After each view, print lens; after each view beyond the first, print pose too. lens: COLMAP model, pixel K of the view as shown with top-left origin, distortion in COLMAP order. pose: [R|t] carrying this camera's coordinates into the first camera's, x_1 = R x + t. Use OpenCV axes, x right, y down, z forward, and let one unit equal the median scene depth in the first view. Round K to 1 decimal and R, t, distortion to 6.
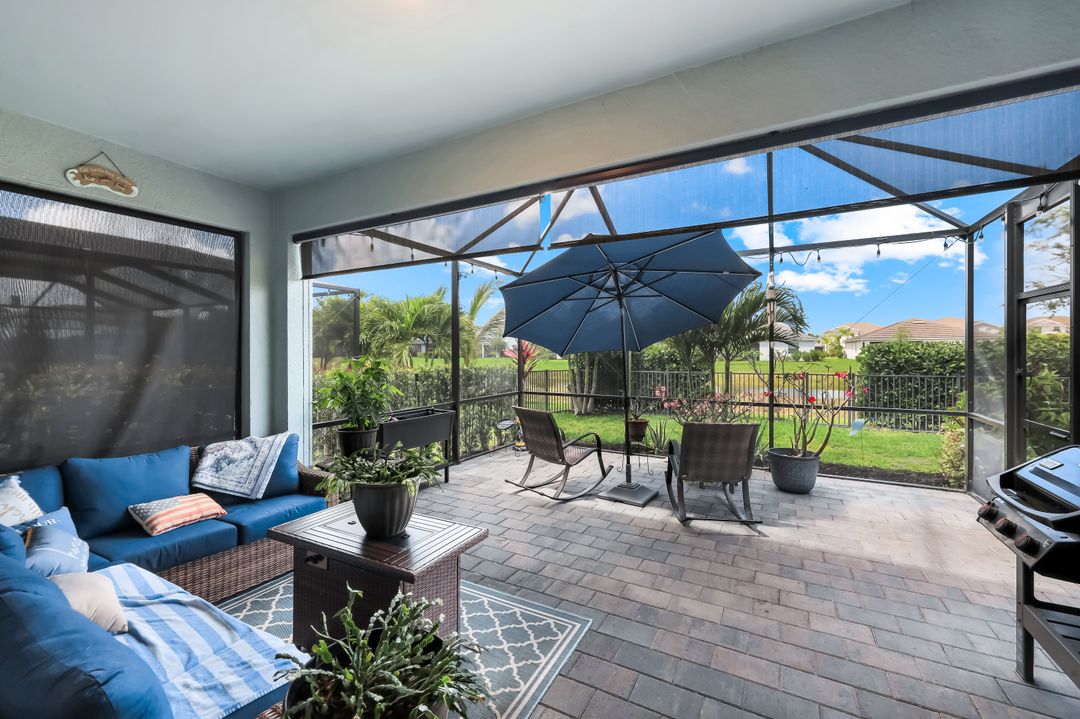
lens RADIAL K [[442.5, 0, 517.7], [0, 442.5, 355.4], [0, 0, 1]] dist [-0.004777, 0.001160]
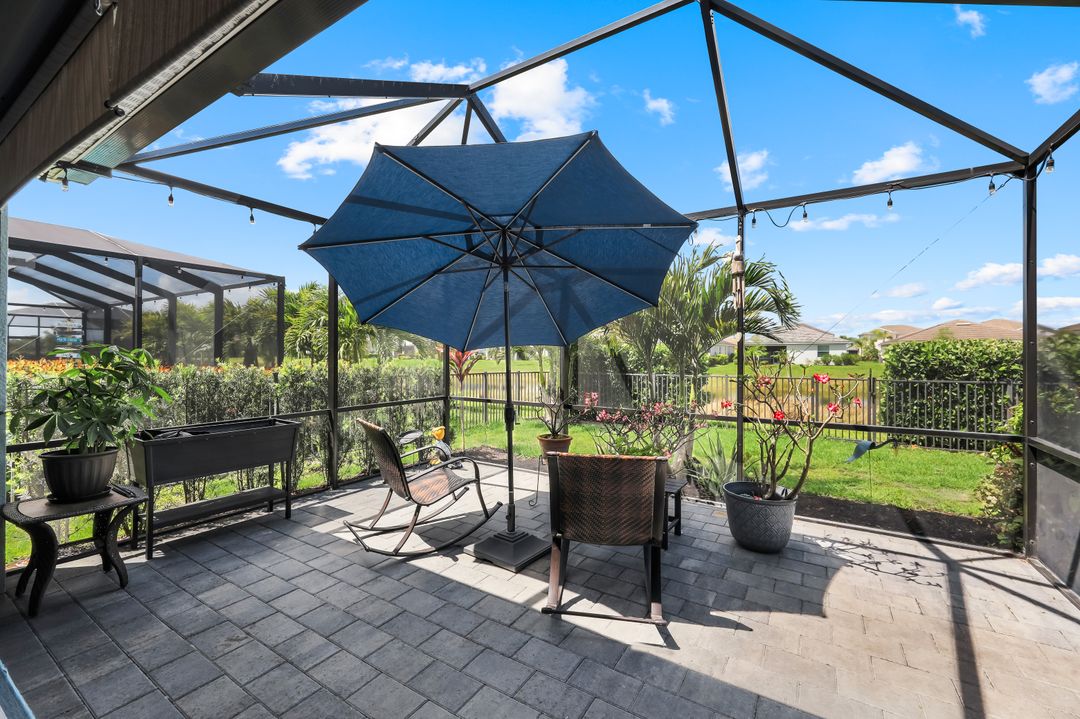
lens RADIAL K [[442.5, 0, 518.1], [0, 442.5, 355.5], [0, 0, 1]] dist [-0.004777, 0.001160]
pose [[0.998577, 0.004445, -0.053152, 0.264948], [-0.004789, 0.999968, -0.006353, 0.013751], [0.053122, 0.006599, 0.998566, 0.270272]]
